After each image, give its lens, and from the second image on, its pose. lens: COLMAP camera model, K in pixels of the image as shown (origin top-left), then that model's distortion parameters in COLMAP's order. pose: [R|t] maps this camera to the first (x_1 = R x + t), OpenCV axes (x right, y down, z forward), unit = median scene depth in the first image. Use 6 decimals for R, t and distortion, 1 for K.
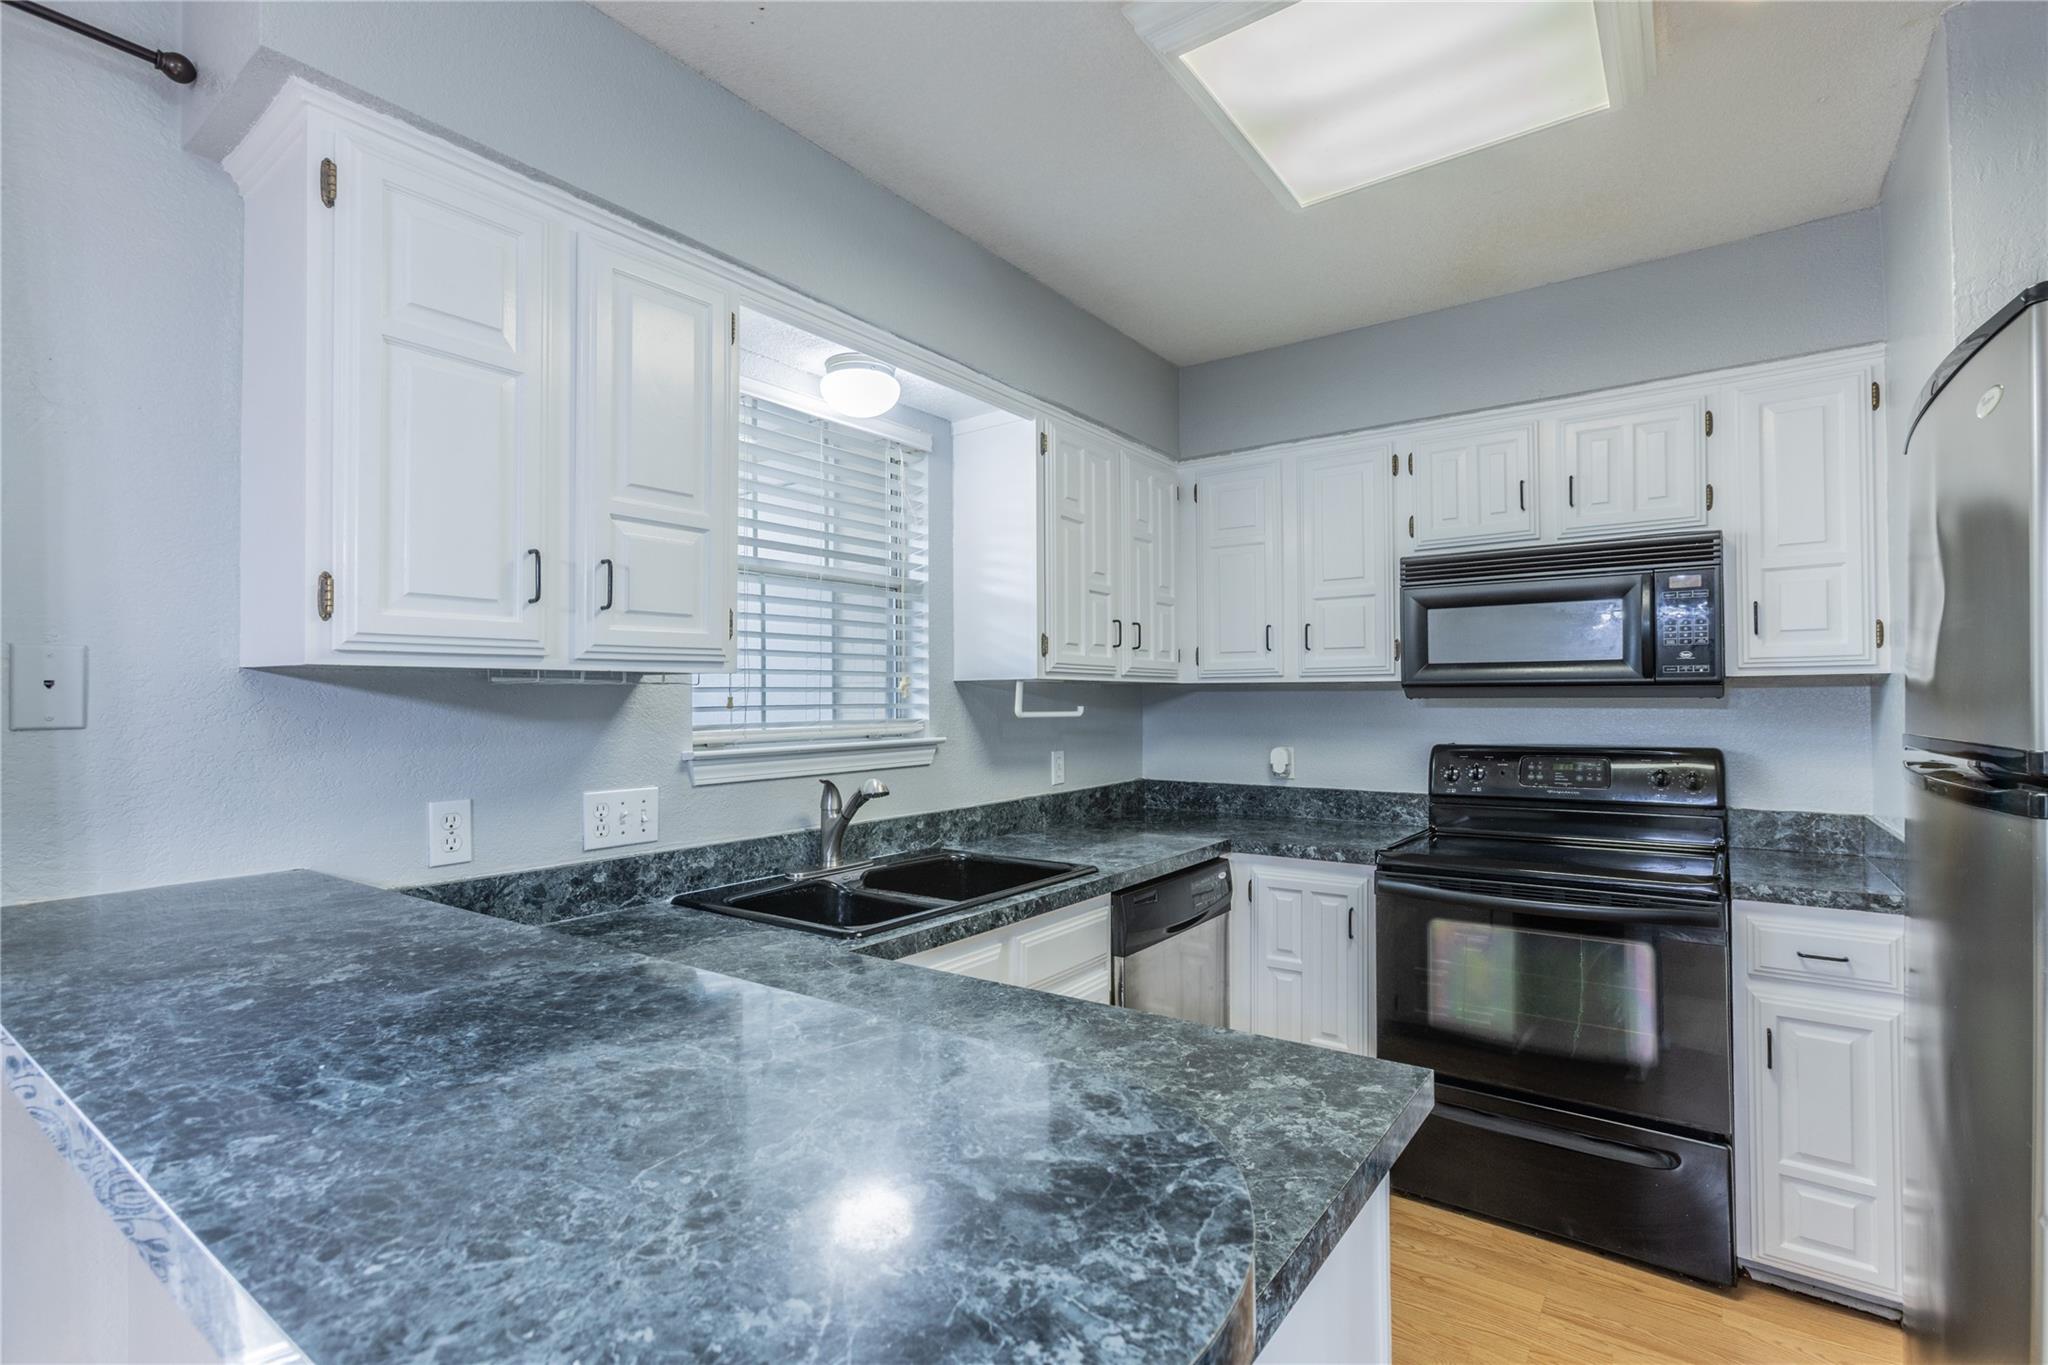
lens RADIAL K [[930.9, 0, 1037.2], [0, 930.9, 680.3], [0, 0, 1]] dist [-0.013191, 0.000820]
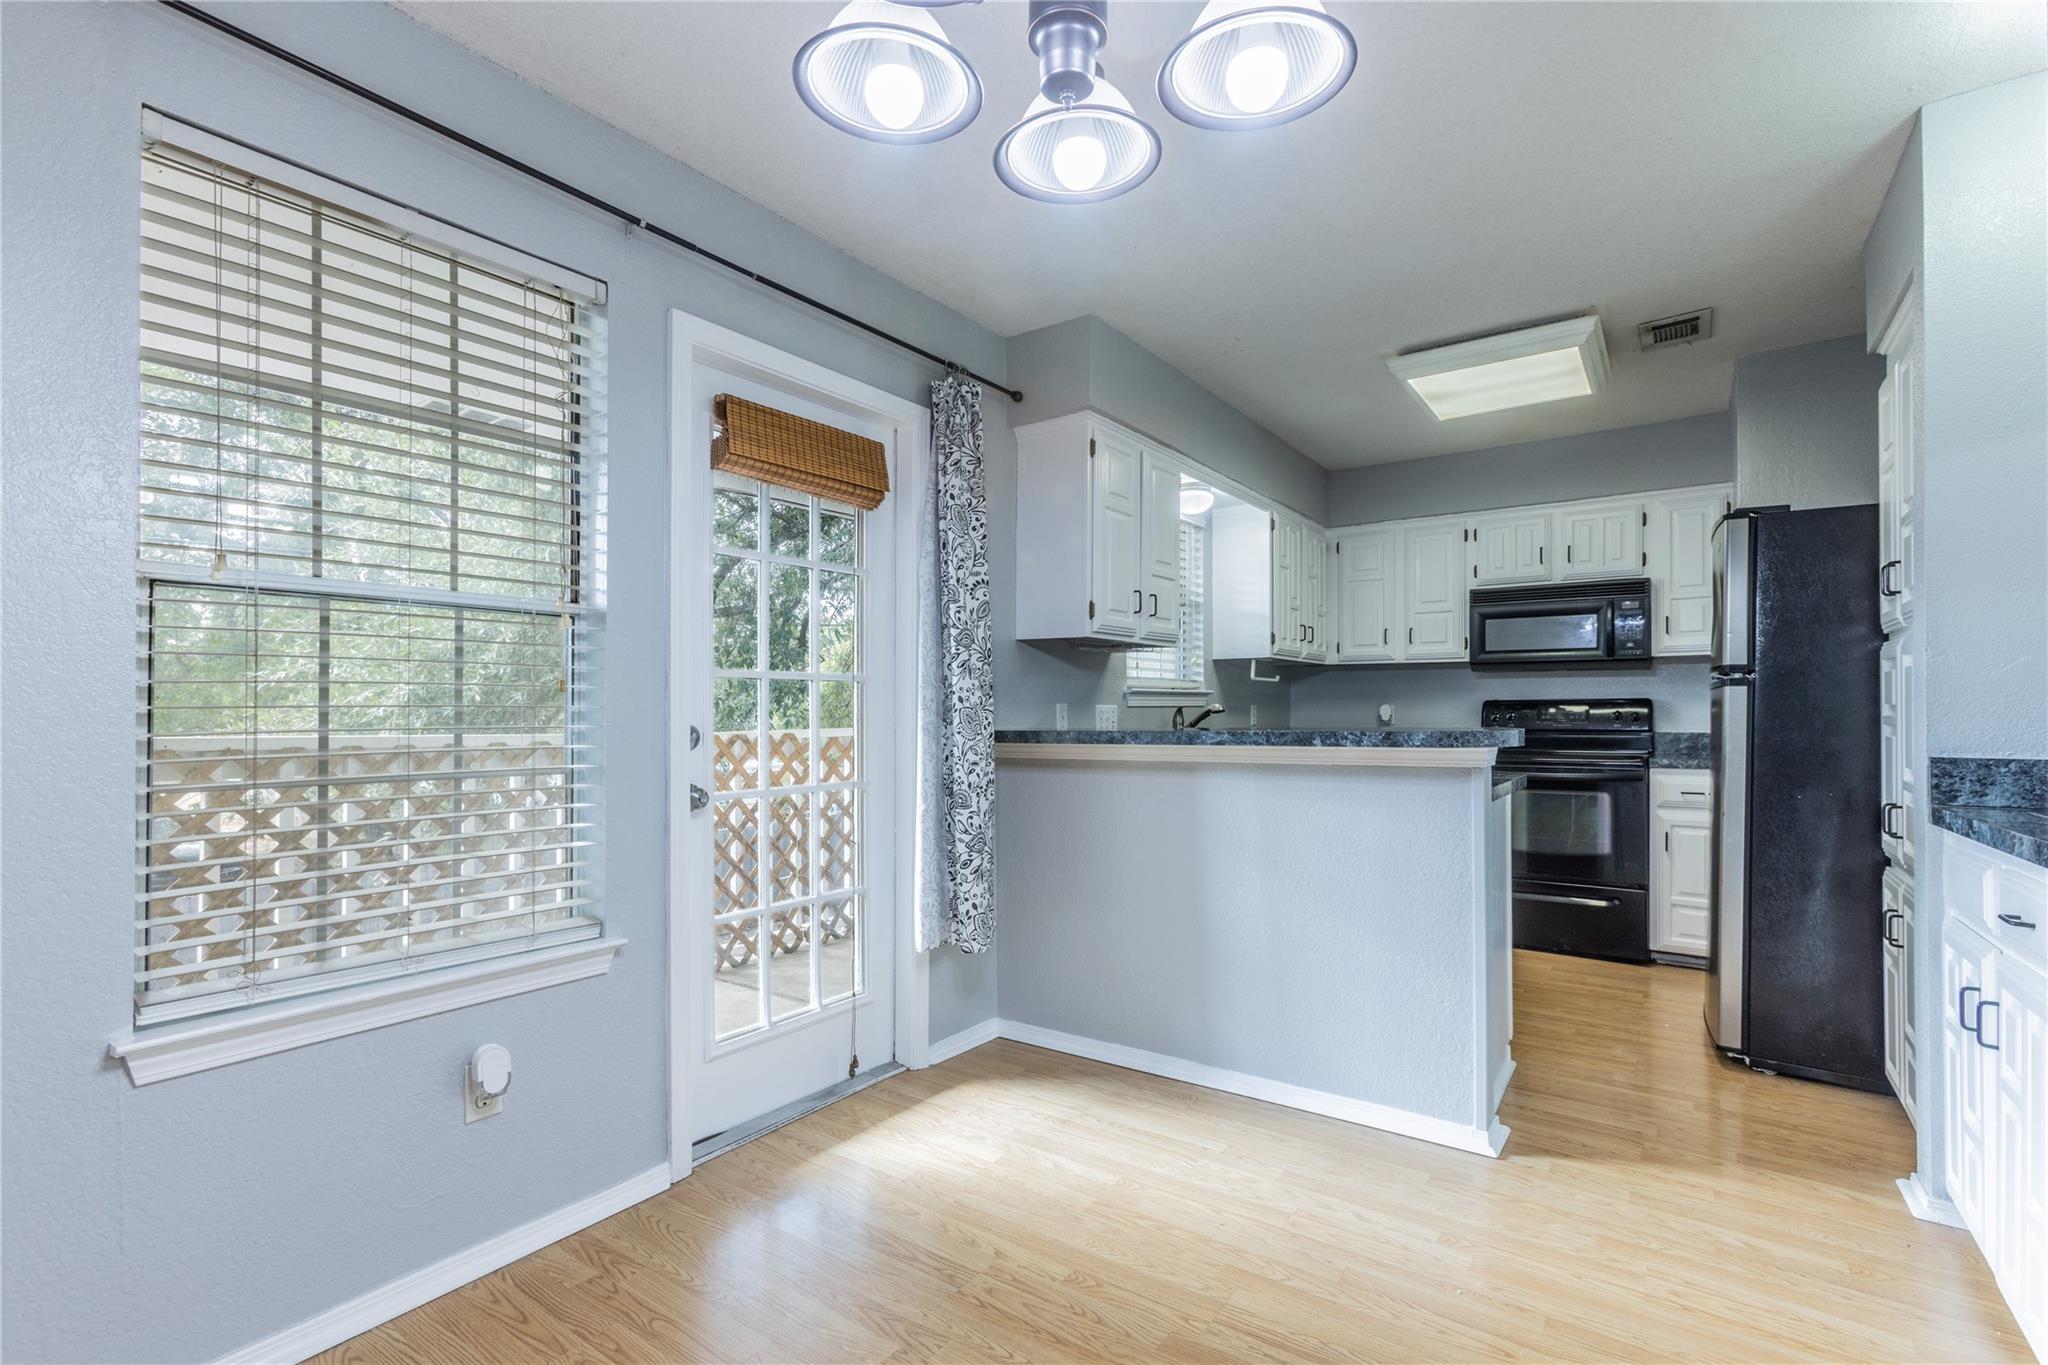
lens RADIAL K [[930.9, 0, 1028.5], [0, 930.9, 701.1], [0, 0, 1]] dist [-0.013191, 0.000820]
pose [[0.999970, 0.005111, 0.005792, -0.471540], [-0.005172, 0.999932, 0.010468, 0.066113], [-0.005738, -0.010497, 0.999928, -0.778961]]
